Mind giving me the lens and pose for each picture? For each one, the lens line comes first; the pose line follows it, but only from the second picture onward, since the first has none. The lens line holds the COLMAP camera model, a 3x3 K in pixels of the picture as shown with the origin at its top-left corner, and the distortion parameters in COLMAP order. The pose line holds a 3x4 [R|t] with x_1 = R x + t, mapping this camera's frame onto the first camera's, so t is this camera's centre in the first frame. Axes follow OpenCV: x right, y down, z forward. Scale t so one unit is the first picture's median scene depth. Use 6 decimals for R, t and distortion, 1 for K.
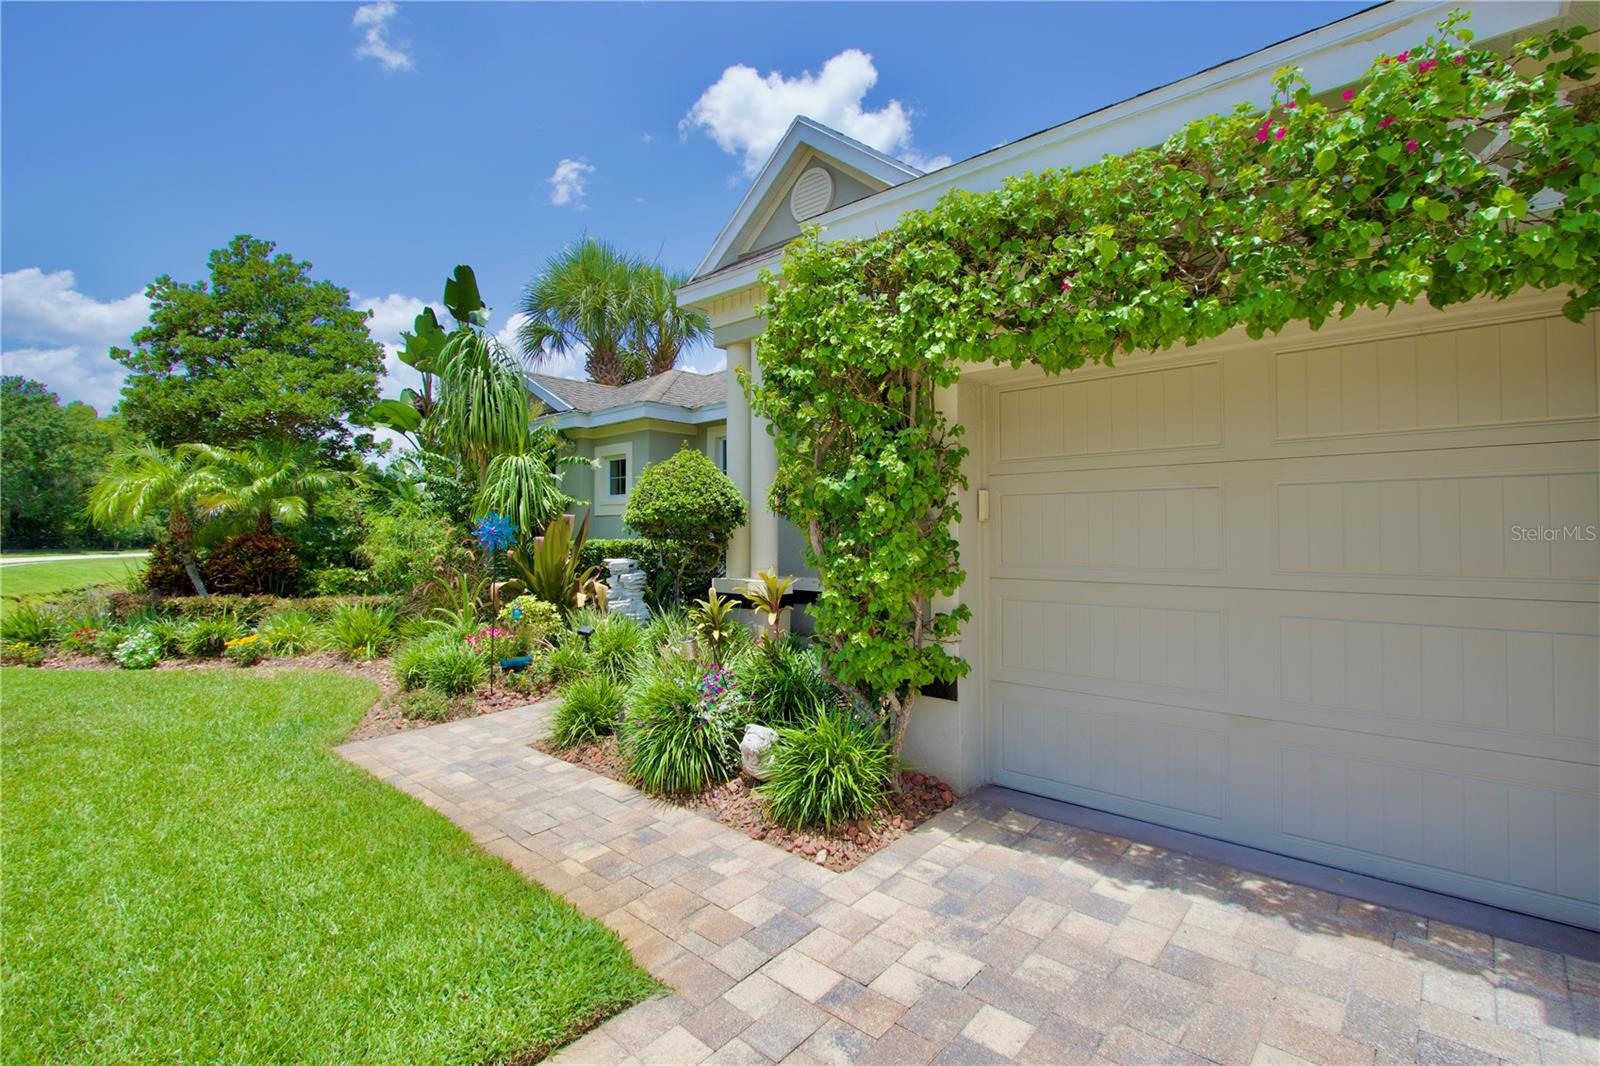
lens RADIAL K [[716.3, 0, 800.0], [0, 716.3, 533.0], [0, 0, 1]] dist [-0.035701, -0.000054]
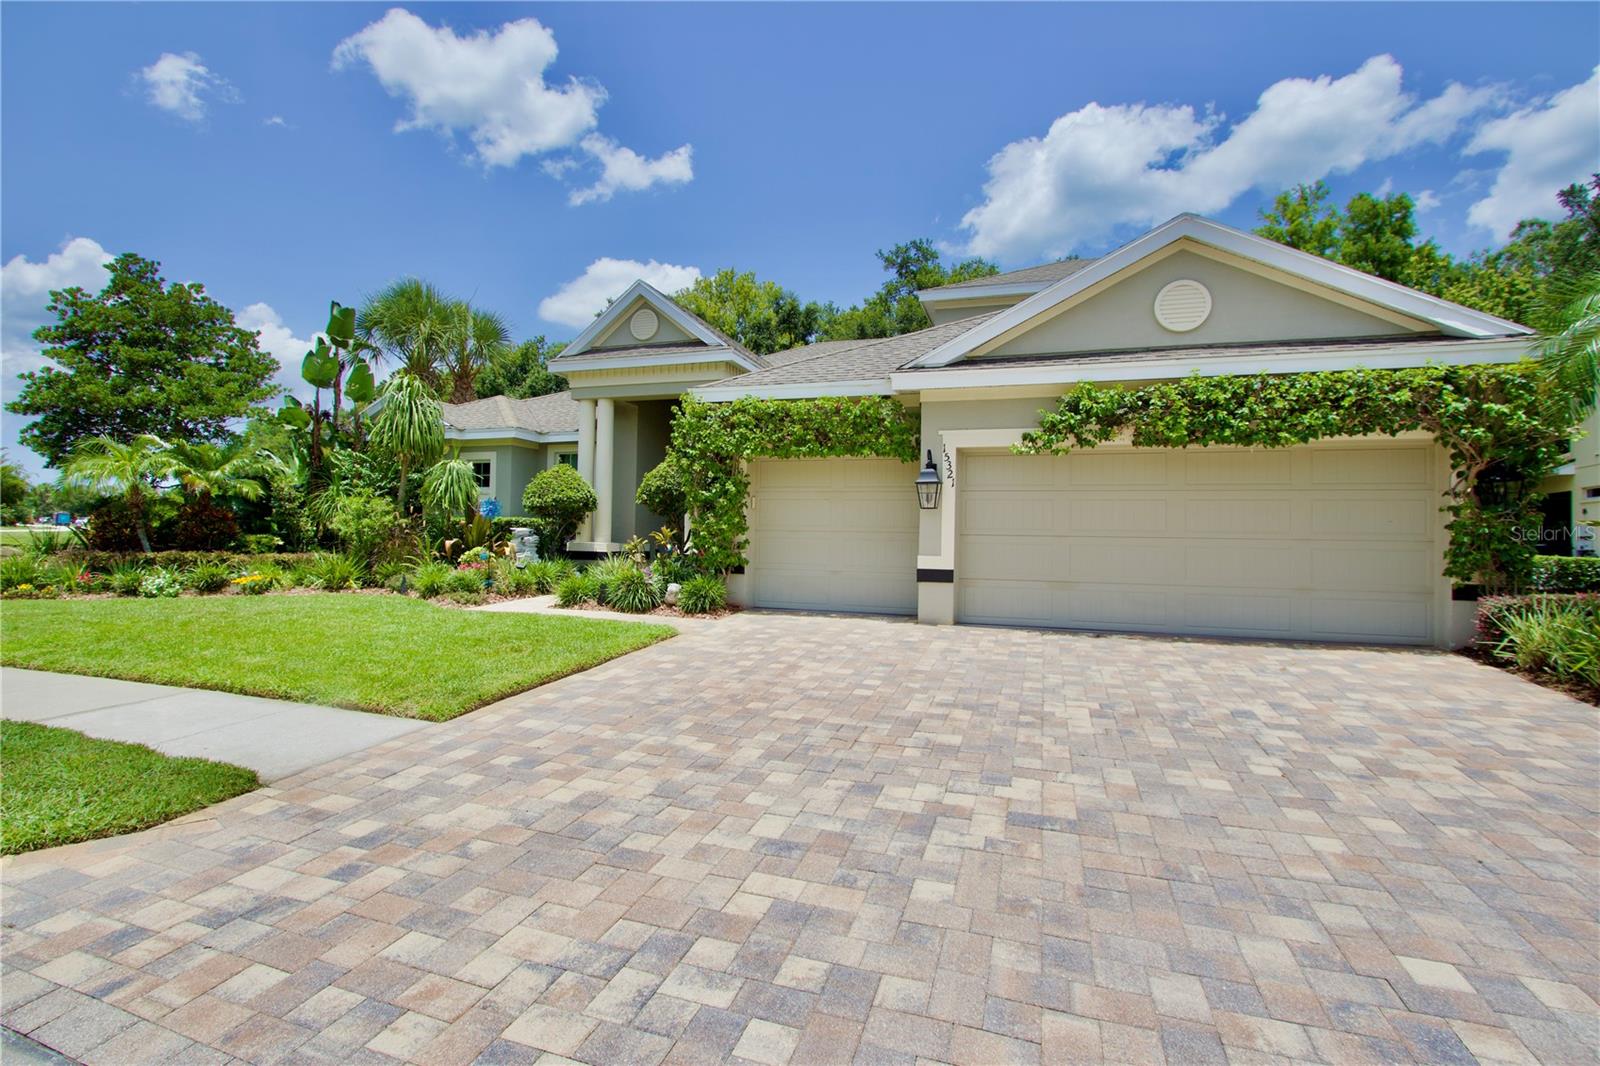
lens RADIAL K [[716.3, 0, 800.0], [0, 716.3, 533.0], [0, 0, 1]] dist [-0.035701, -0.000054]
pose [[0.908439, 0.018646, 0.417601, -0.719923], [-0.019730, 0.999804, -0.001723, 0.077246], [-0.417551, -0.006674, 0.908629, -1.545679]]
